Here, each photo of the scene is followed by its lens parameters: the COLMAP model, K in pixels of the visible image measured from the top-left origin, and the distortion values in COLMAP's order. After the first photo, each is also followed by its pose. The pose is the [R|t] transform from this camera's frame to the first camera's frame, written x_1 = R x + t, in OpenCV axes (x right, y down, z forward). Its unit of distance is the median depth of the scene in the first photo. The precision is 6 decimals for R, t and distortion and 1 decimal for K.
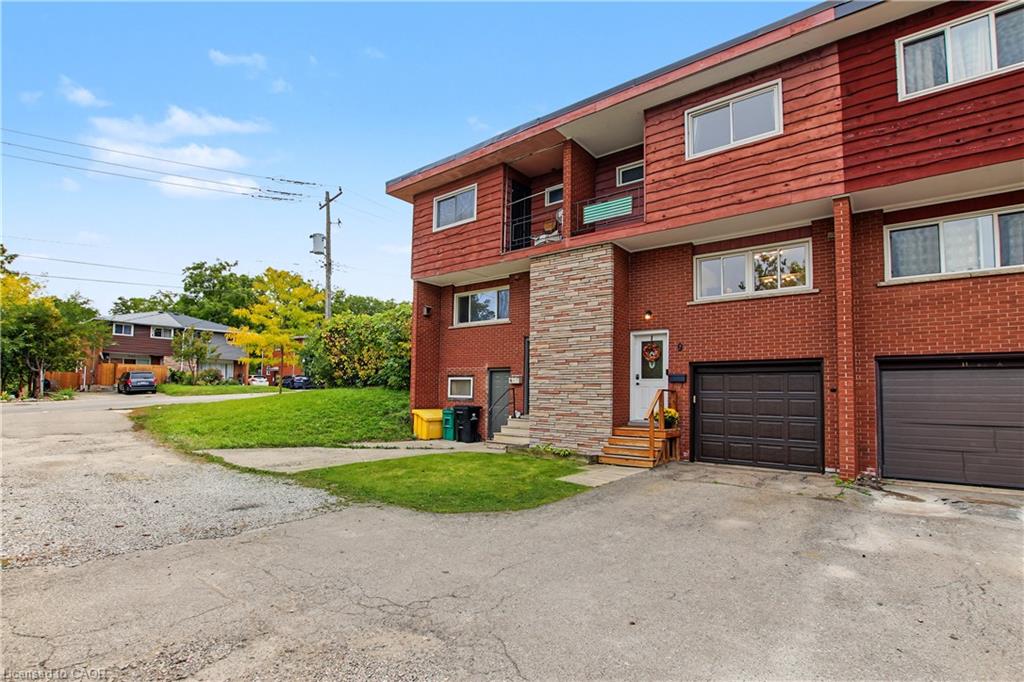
lens RADIAL K [[485.5, 0, 515.0], [0, 485.5, 355.5], [0, 0, 1]] dist [-0.034274, 0.001109]
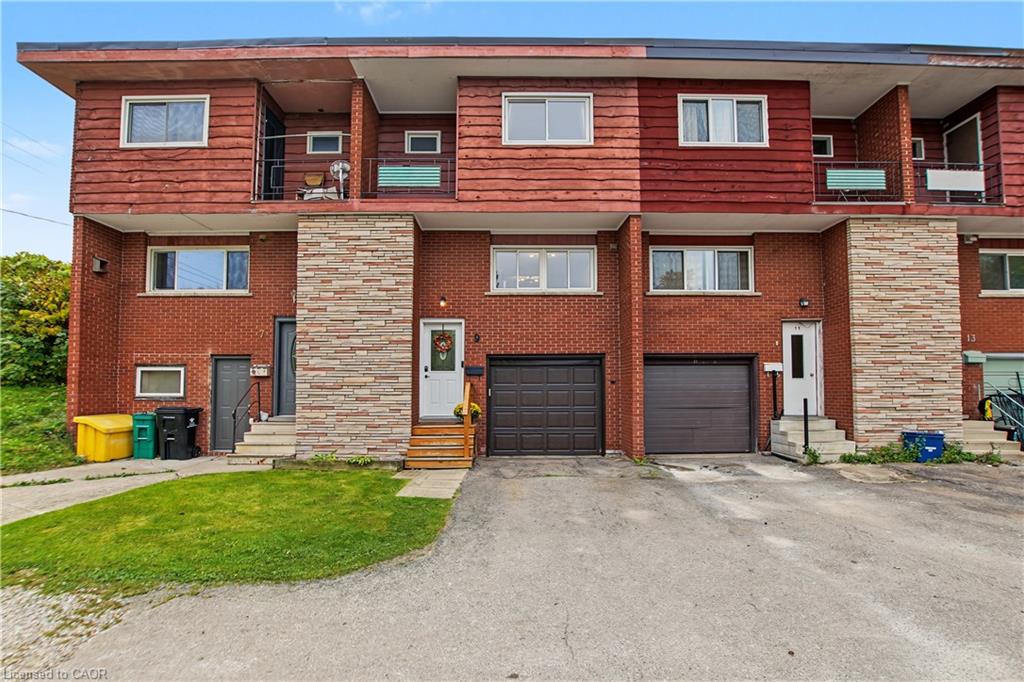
lens RADIAL K [[487.4, 0, 512.9], [0, 487.4, 362.2], [0, 0, 1]] dist [-0.043114, 0.008964]
pose [[0.773881, 0.015870, 0.633133, -0.208289], [-0.035430, 0.999205, 0.018260, 0.009734], [-0.632340, -0.036563, 0.773828, 0.199804]]
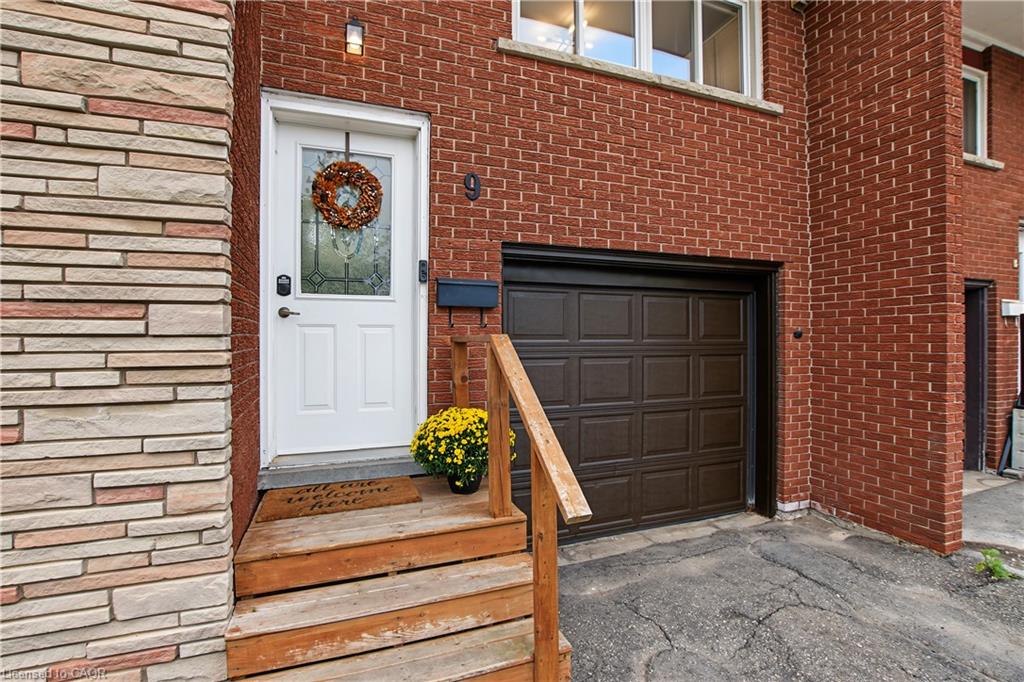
lens RADIAL K [[474.2, 0, 506.8], [0, 474.2, 343.9], [0, 0, 1]] dist [-0.023178, 0.000366]
pose [[0.507147, -0.023350, 0.861543, 0.104535], [-0.055364, 0.996686, 0.059603, 0.055902], [-0.860080, -0.077926, 0.504173, 0.809739]]
